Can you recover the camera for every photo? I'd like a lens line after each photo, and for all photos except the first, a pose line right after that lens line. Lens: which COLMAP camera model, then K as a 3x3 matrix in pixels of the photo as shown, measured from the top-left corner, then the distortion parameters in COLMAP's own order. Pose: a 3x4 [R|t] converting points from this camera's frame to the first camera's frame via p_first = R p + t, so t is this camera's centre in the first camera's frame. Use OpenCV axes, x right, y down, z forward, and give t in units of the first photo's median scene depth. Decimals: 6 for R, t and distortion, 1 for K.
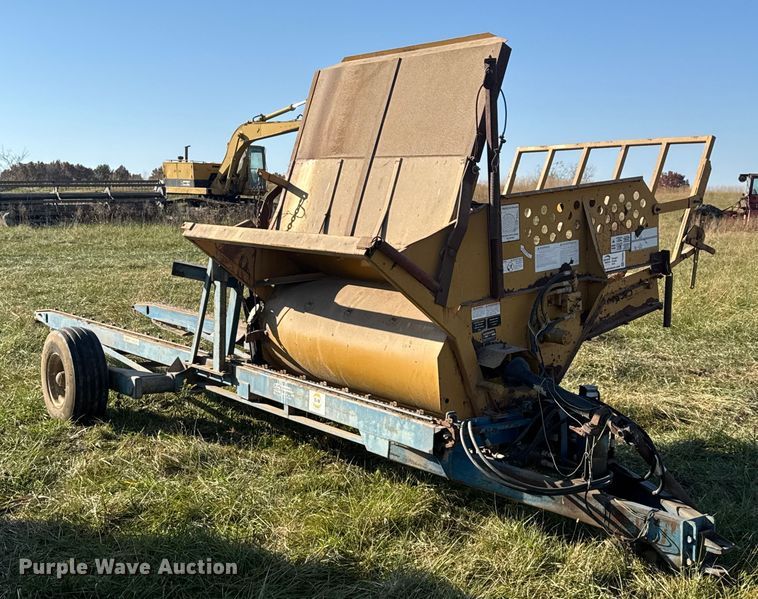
lens RADIAL K [[991.5, 0, 382.5], [0, 991.5, 298.7], [0, 0, 1]] dist [0.117895, 0.000000]
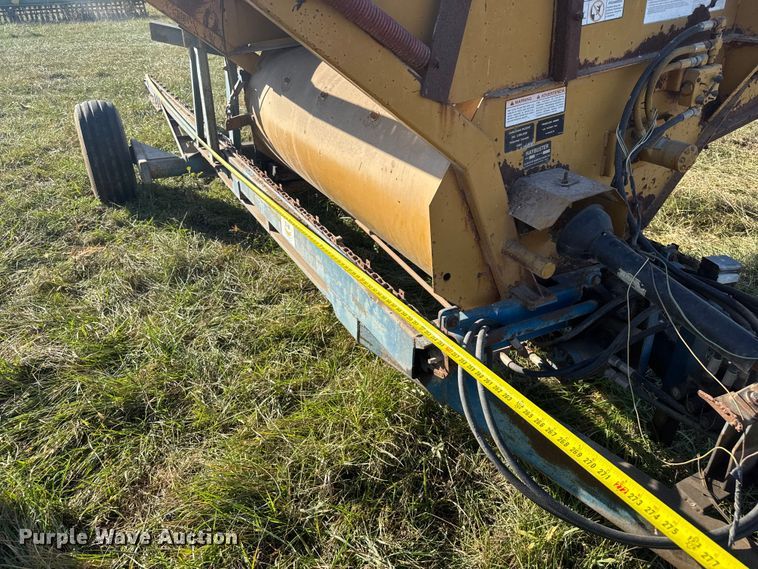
lens RADIAL K [[536.8, 0, 386.1], [0, 536.8, 277.6], [0, 0, 1]] dist [0.031448, -0.035462]
pose [[0.987882, 0.056978, -0.144371, 0.070951], [0.000829, 0.928228, 0.372010, -0.009104], [0.155206, -0.367622, 0.916933, 0.680838]]
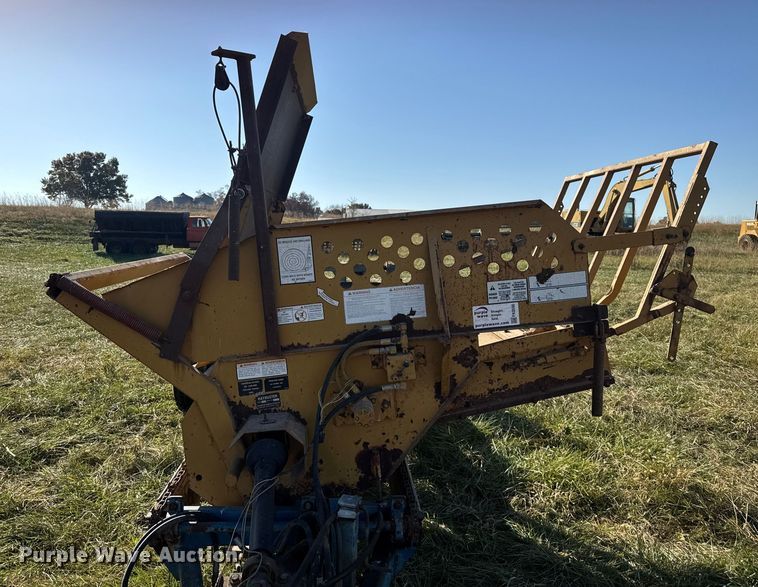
lens RADIAL K [[604.0, 0, 373.8], [0, 604.0, 250.8], [0, 0, 1]] dist [0.069599, -0.034882]
pose [[0.831867, 0.017378, -0.554702, 0.434448], [-0.058567, 0.996677, -0.056607, -0.058456], [0.551875, 0.079577, 0.830121, 0.617836]]
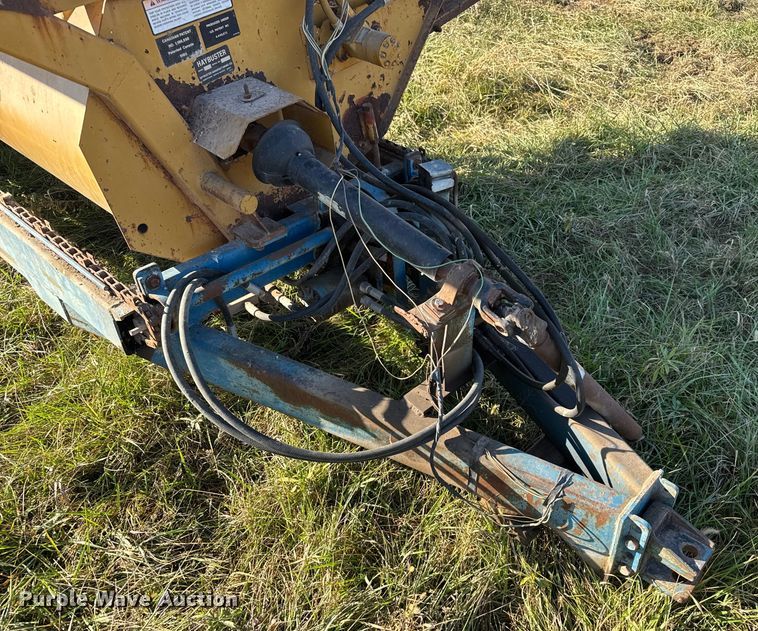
lens RADIAL K [[662.3, 0, 460.2], [0, 662.3, 354.4], [0, 0, 1]] dist [0.023829, -0.019137]
pose [[0.976288, -0.139526, 0.165511, 0.143928], [0.018710, 0.816100, 0.577608, -0.026446], [-0.215665, -0.560815, 0.799359, 0.648310]]
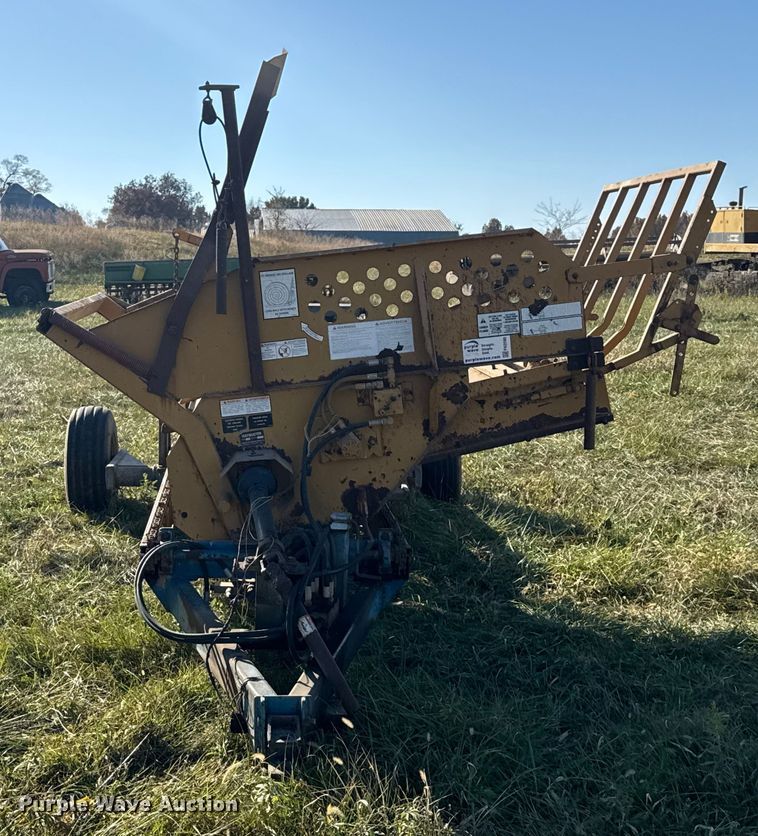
lens RADIAL K [[1289.5, 0, 293.7], [0, 1289.5, 396.4], [0, 0, 1]] dist [0.114844, 0.000000]
pose [[0.820170, 0.050798, -0.569861, 0.691968], [-0.048387, 0.998641, 0.019379, -0.016508], [0.570071, 0.011679, 0.821513, 0.181692]]
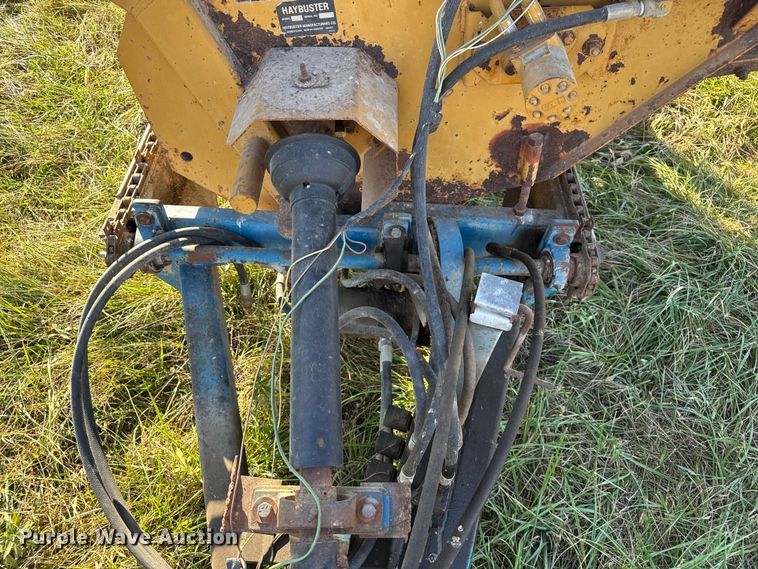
lens RADIAL K [[536.8, 0, 379.6], [0, 536.8, 283.7], [0, 0, 1]] dist [0.031448, -0.035462]
pose [[0.791116, 0.498283, -0.354752, 0.226561], [-0.097089, 0.674920, 0.731476, -0.034585], [0.603912, -0.544240, 0.582318, 0.842691]]
